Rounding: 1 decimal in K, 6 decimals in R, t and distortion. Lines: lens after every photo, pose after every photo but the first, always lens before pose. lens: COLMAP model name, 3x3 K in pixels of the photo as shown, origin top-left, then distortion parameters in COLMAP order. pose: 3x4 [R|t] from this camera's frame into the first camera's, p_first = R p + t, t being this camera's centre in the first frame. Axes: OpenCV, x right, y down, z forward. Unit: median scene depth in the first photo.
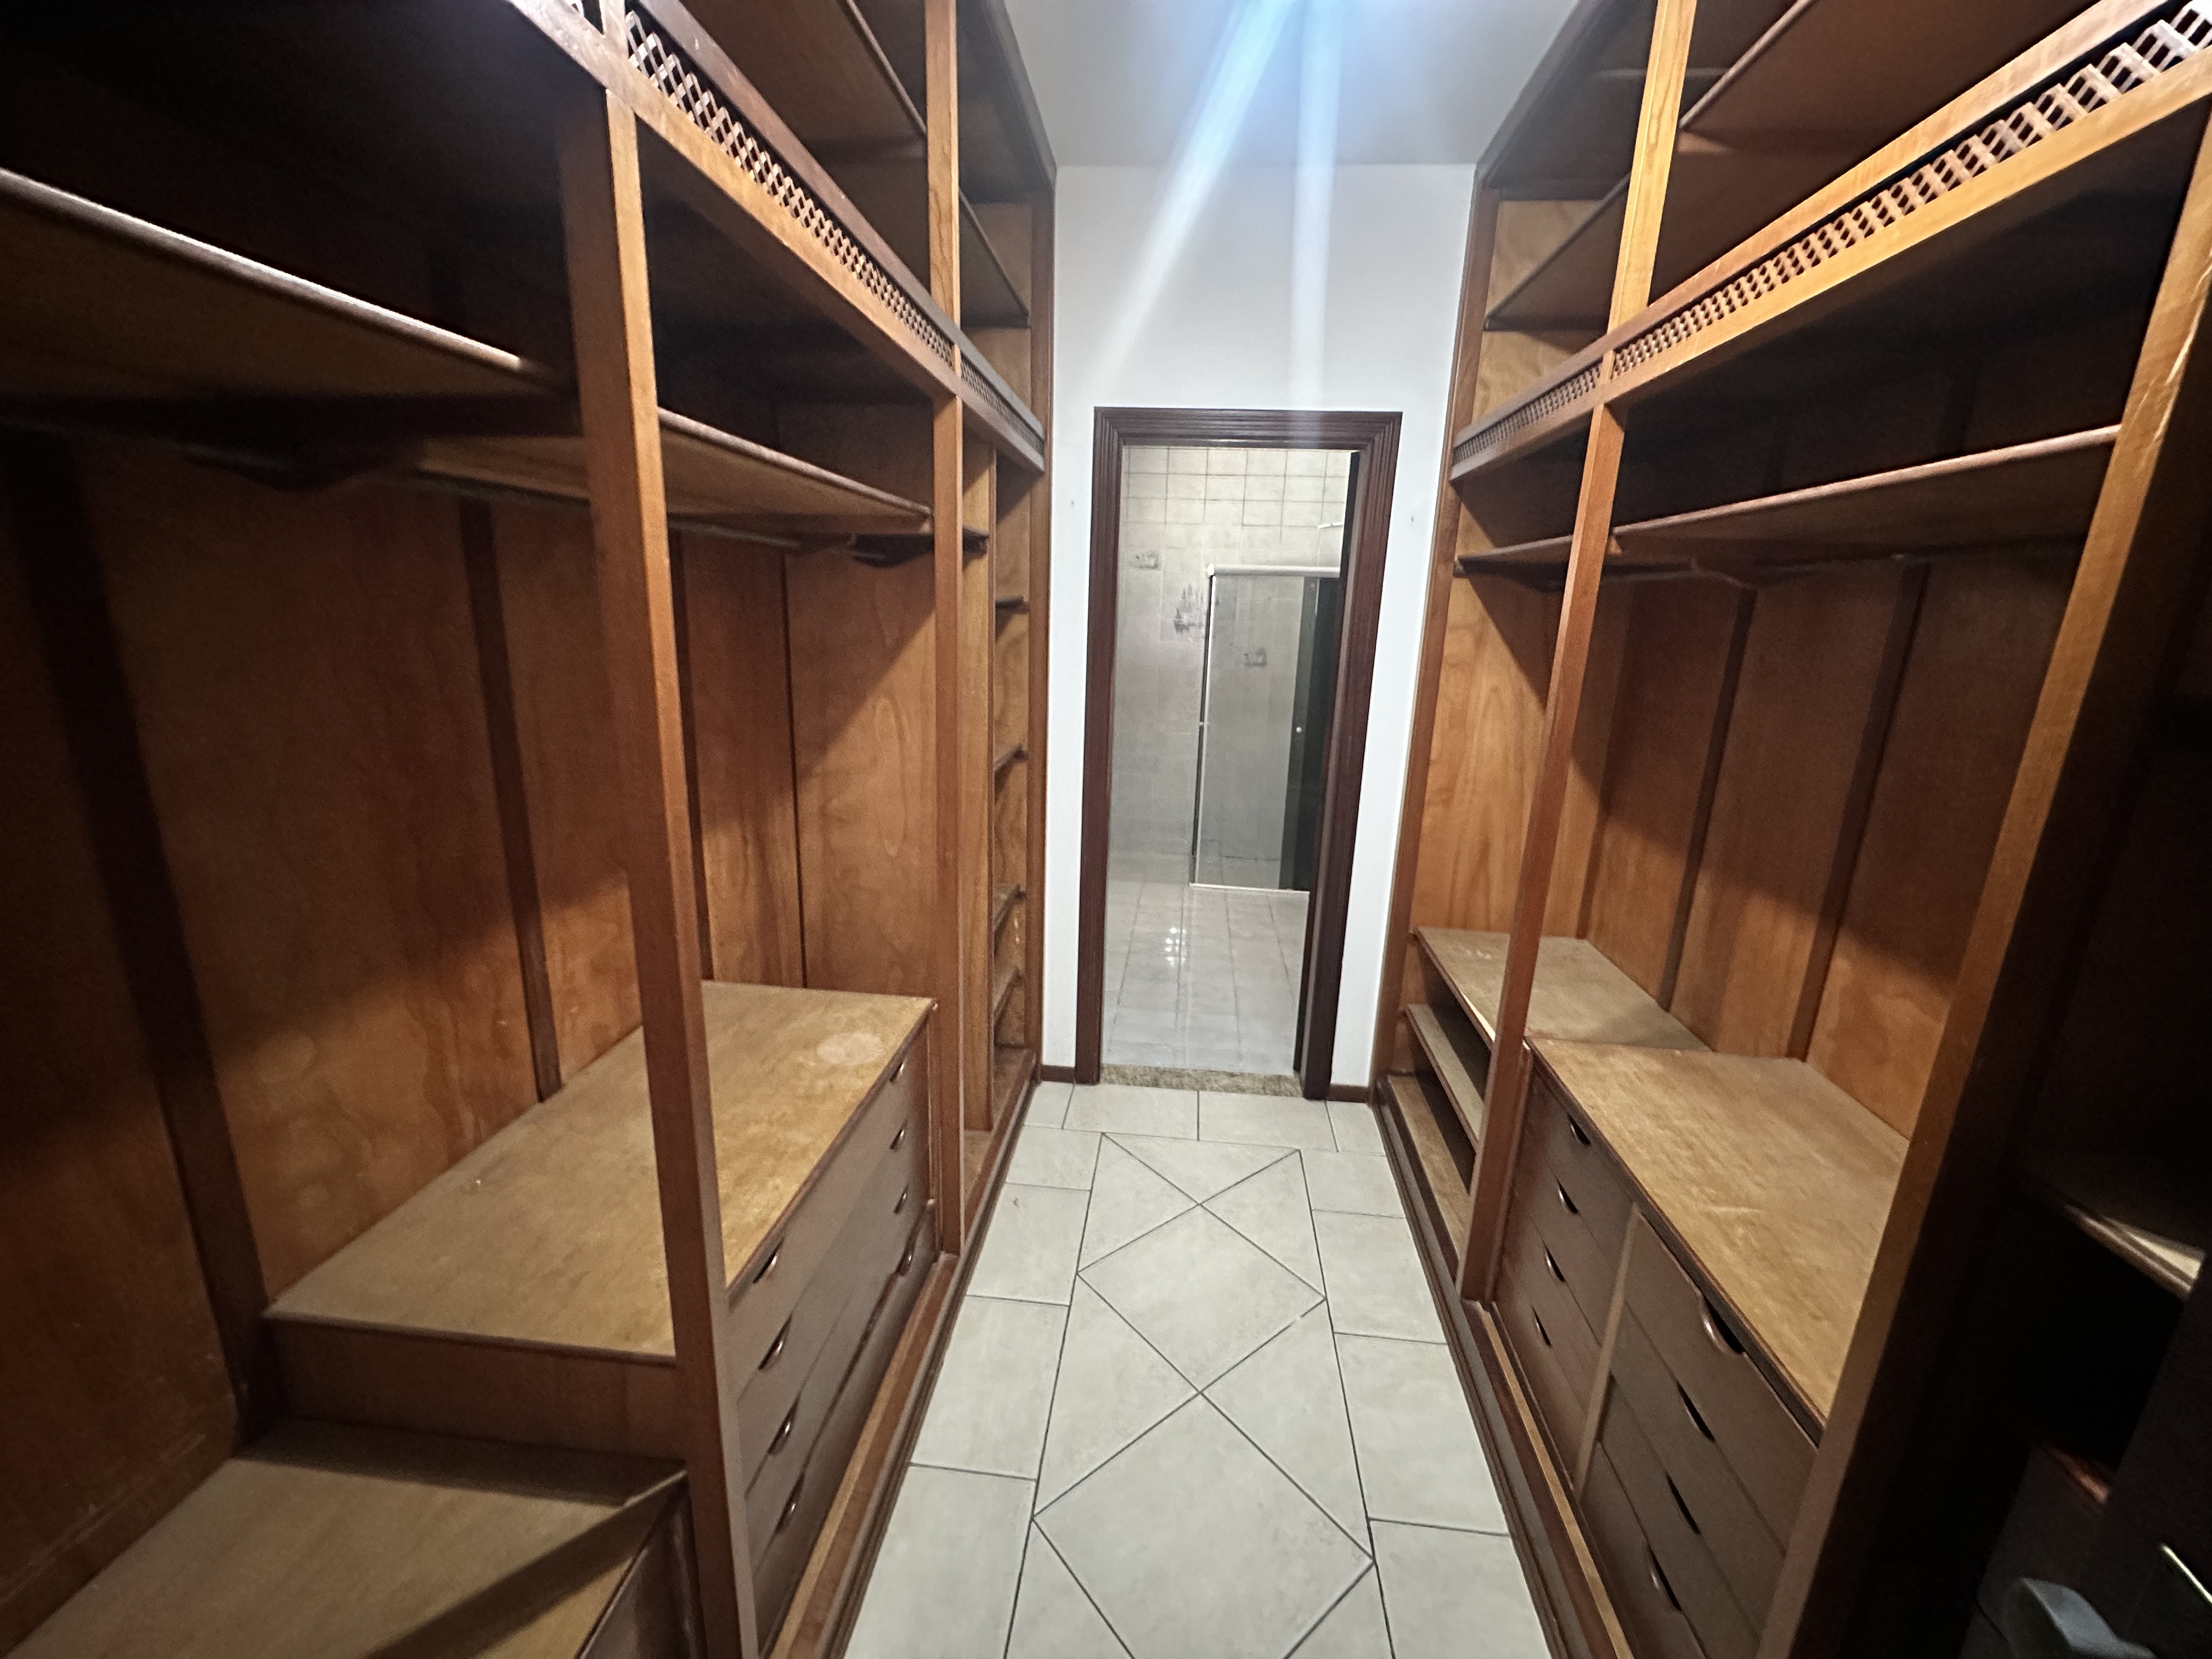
lens RADIAL K [[881.0, 0, 1106.7], [0, 881.0, 826.9], [0, 0, 1]] dist [0.003592, 0.000141]
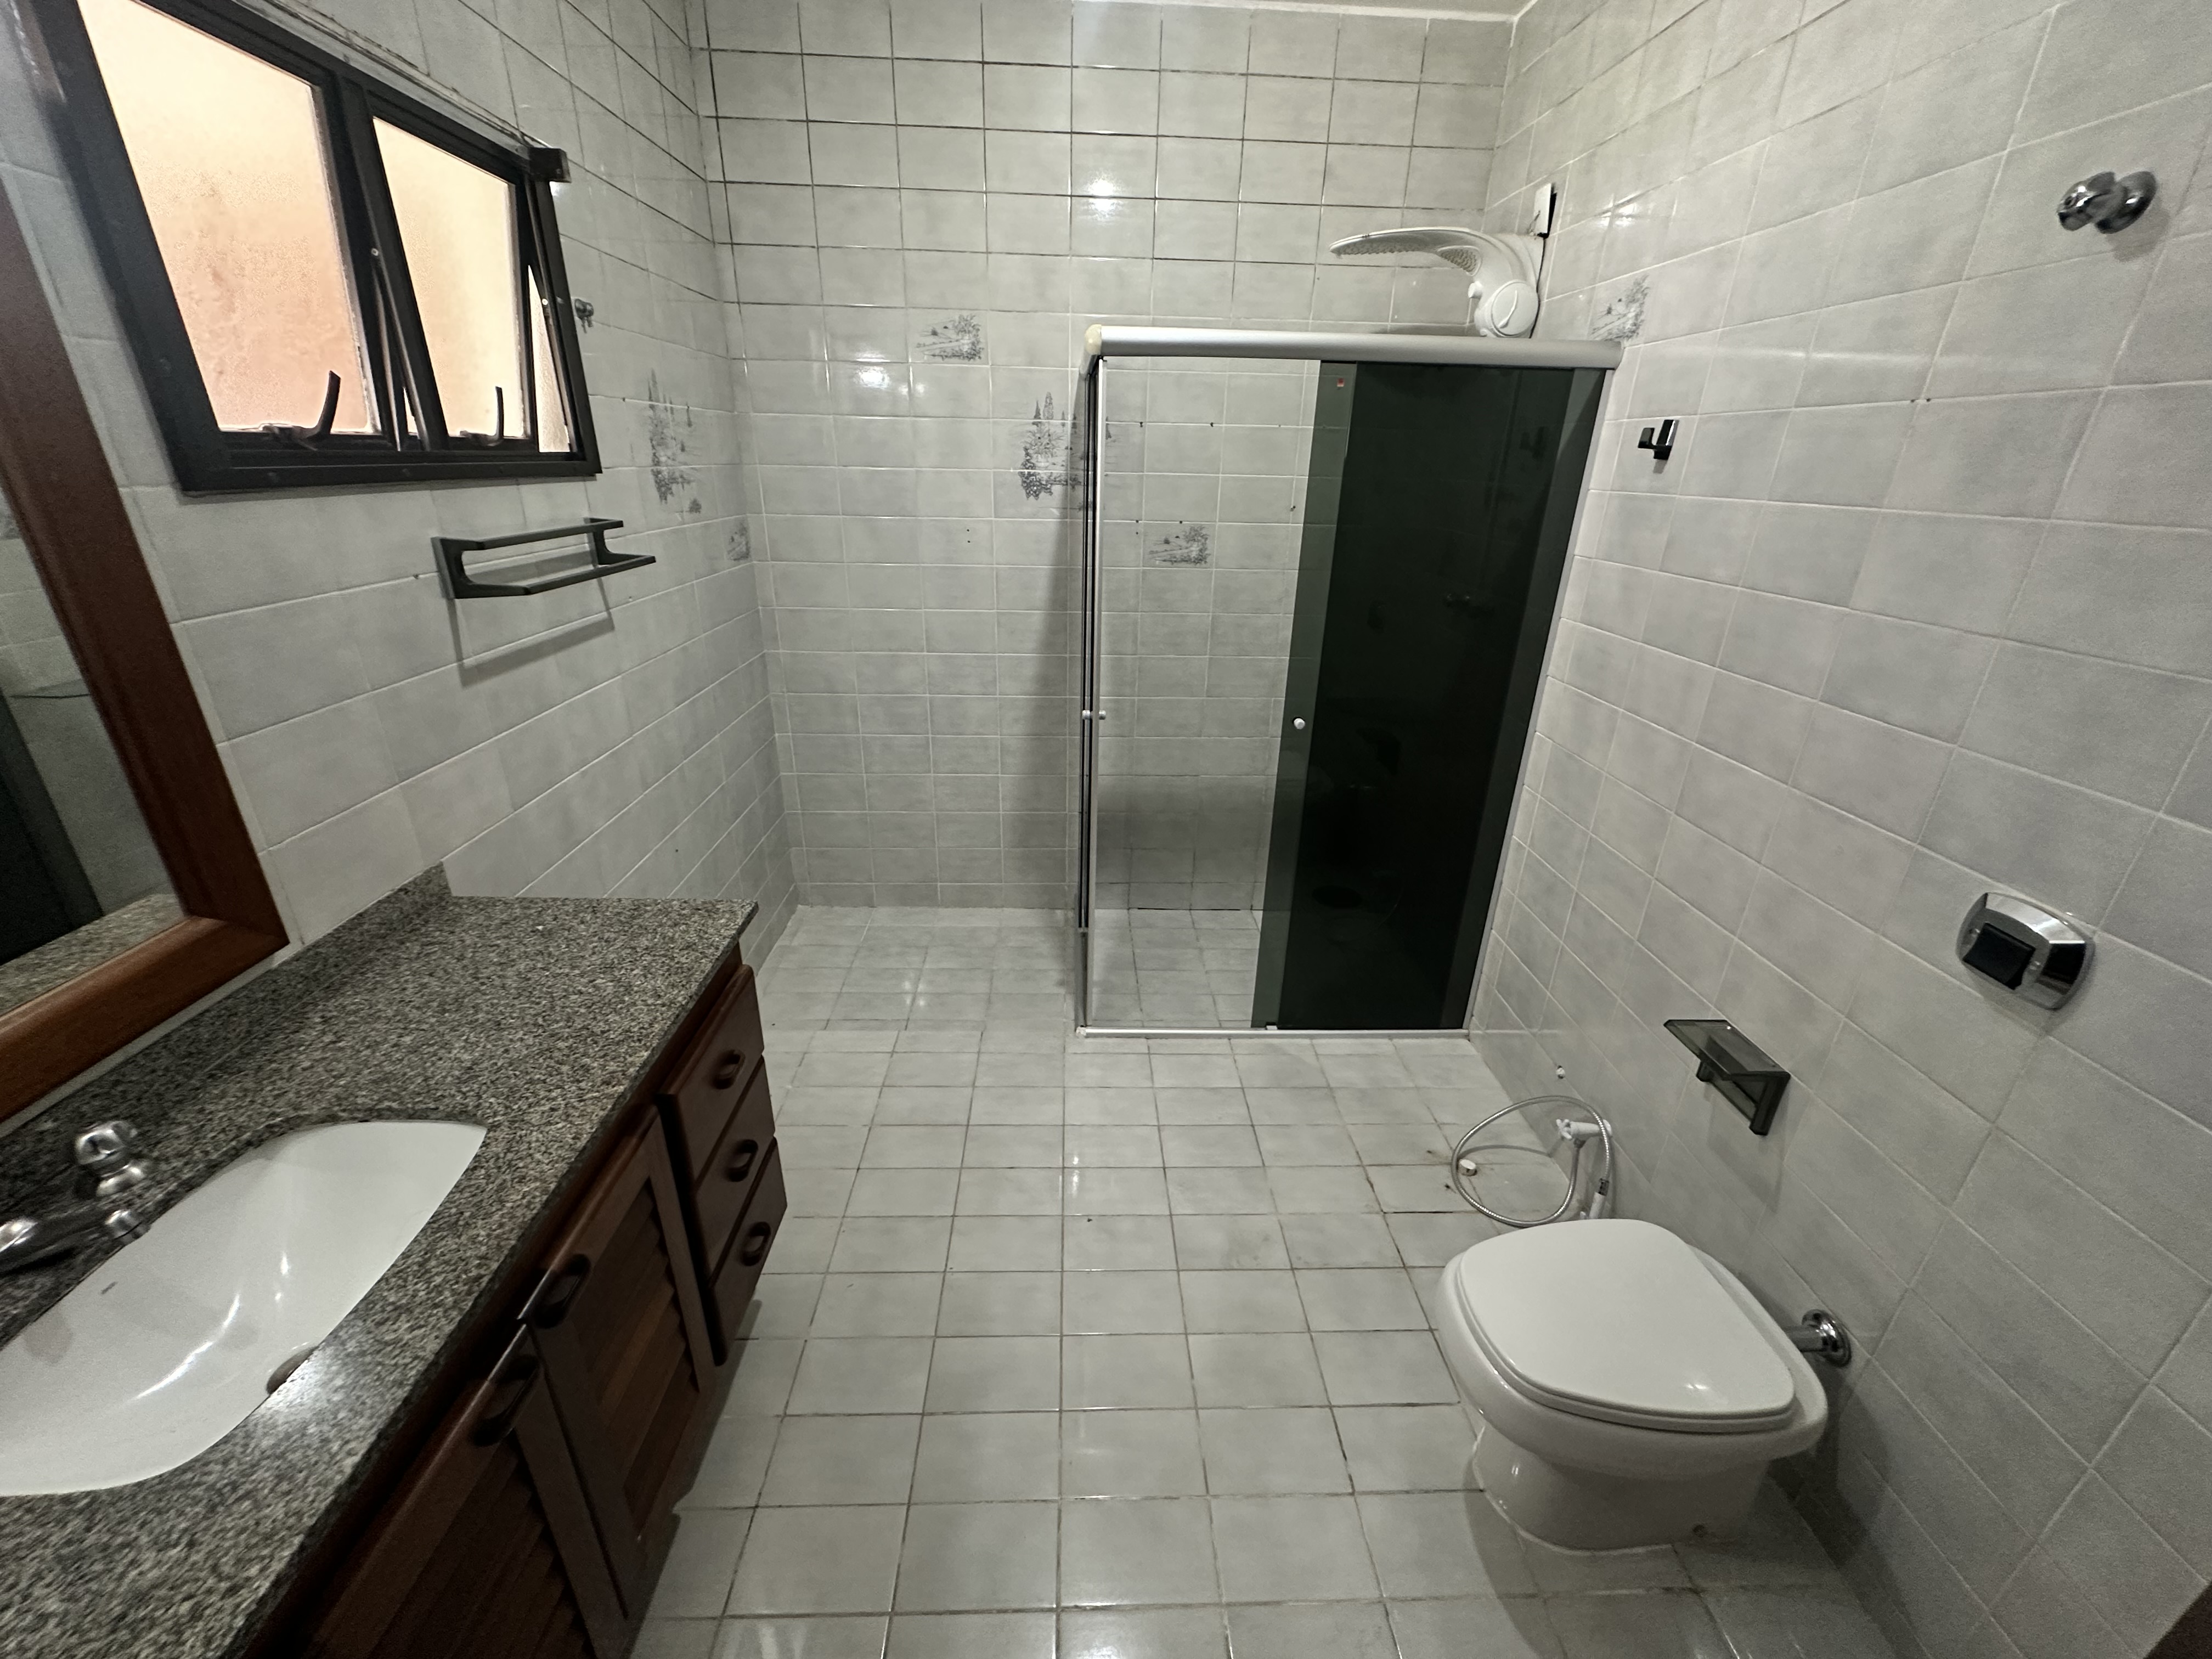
lens RADIAL K [[881.0, 0, 1099.0], [0, 881.0, 830.7], [0, 0, 1]] dist [0.003592, 0.000141]
pose [[0.991924, -0.062853, 0.110167, 0.054064], [0.044256, 0.985504, 0.163778, -0.117277], [-0.118864, -0.157580, 0.980326, 0.487354]]
